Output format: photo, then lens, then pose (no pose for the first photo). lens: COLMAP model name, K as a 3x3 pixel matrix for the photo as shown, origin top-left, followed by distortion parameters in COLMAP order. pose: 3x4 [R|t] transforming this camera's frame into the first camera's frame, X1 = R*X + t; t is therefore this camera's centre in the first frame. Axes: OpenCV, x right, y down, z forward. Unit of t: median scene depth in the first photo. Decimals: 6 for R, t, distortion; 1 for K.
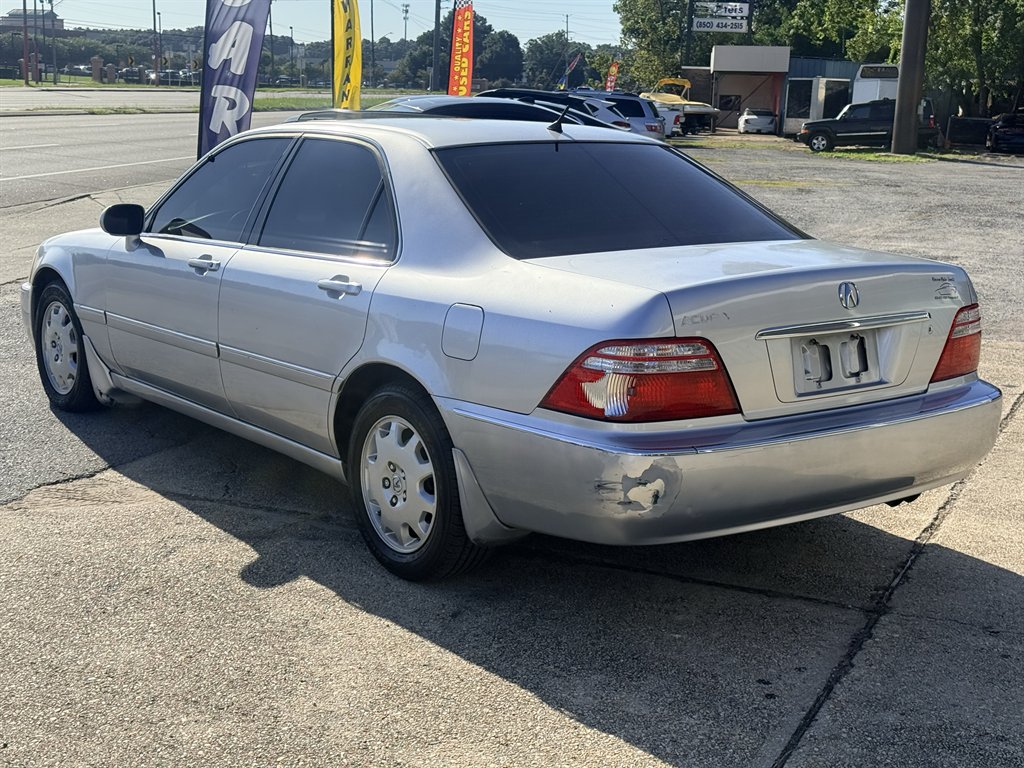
lens RADIAL K [[1417.2, 0, 512.0], [0, 1417.2, 384.0], [0, 0, 1]] dist [0.218242, -0.464659]
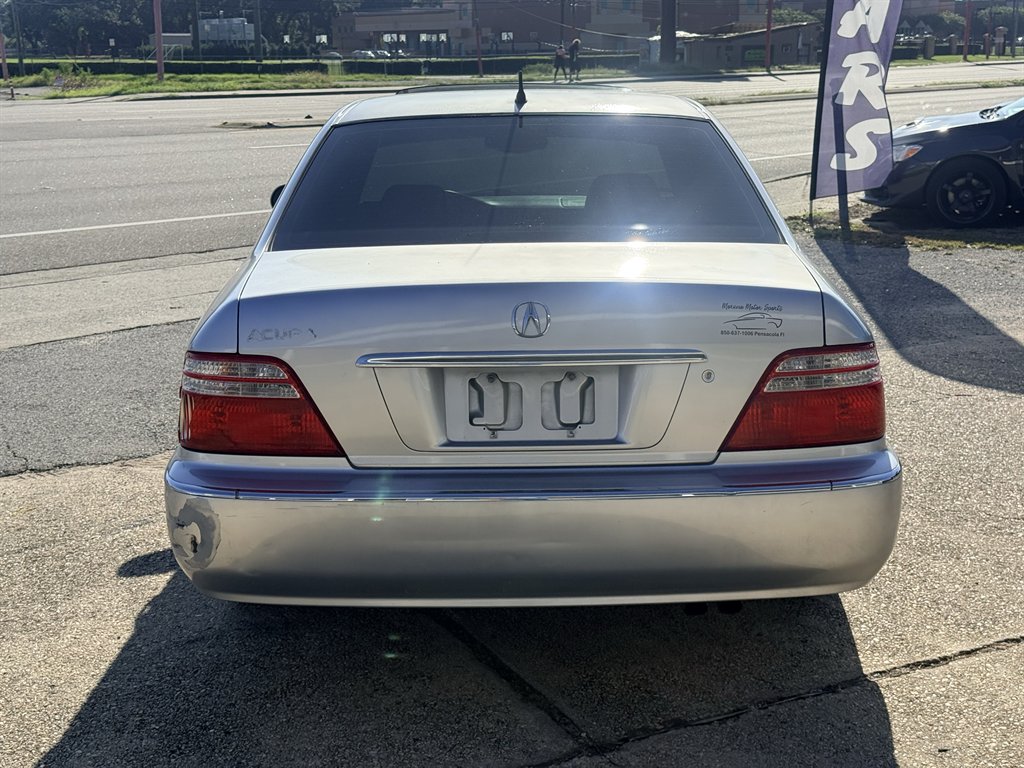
lens RADIAL K [[1417.2, 0, 512.0], [0, 1417.2, 384.0], [0, 0, 1]] dist [0.218242, -0.464659]
pose [[0.793486, 0.095150, -0.601105, 0.653410], [-0.085255, 0.995342, 0.045014, -0.058823], [0.602588, 0.015529, 0.797901, 0.390009]]
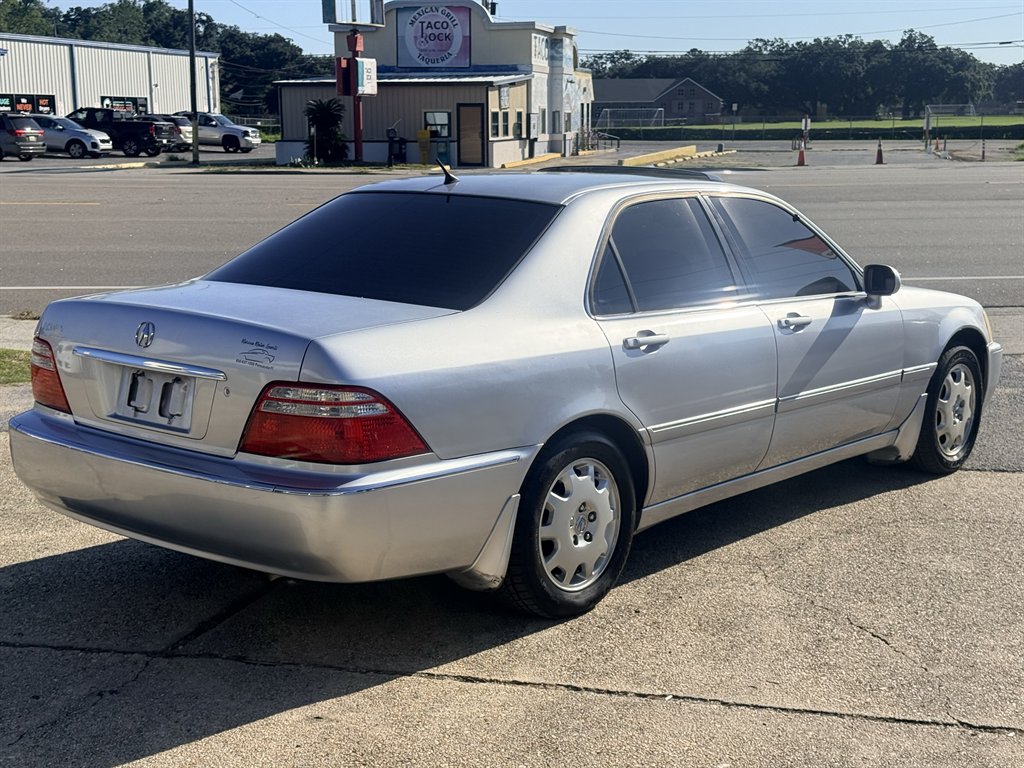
lens RADIAL K [[1417.2, 0, 512.0], [0, 1417.2, 384.0], [0, 0, 1]] dist [0.218242, -0.464659]
pose [[0.220217, 0.145328, -0.964564, 1.269389], [-0.189888, 0.976309, 0.103745, -0.180185], [0.956790, 0.160312, 0.242596, 0.973196]]
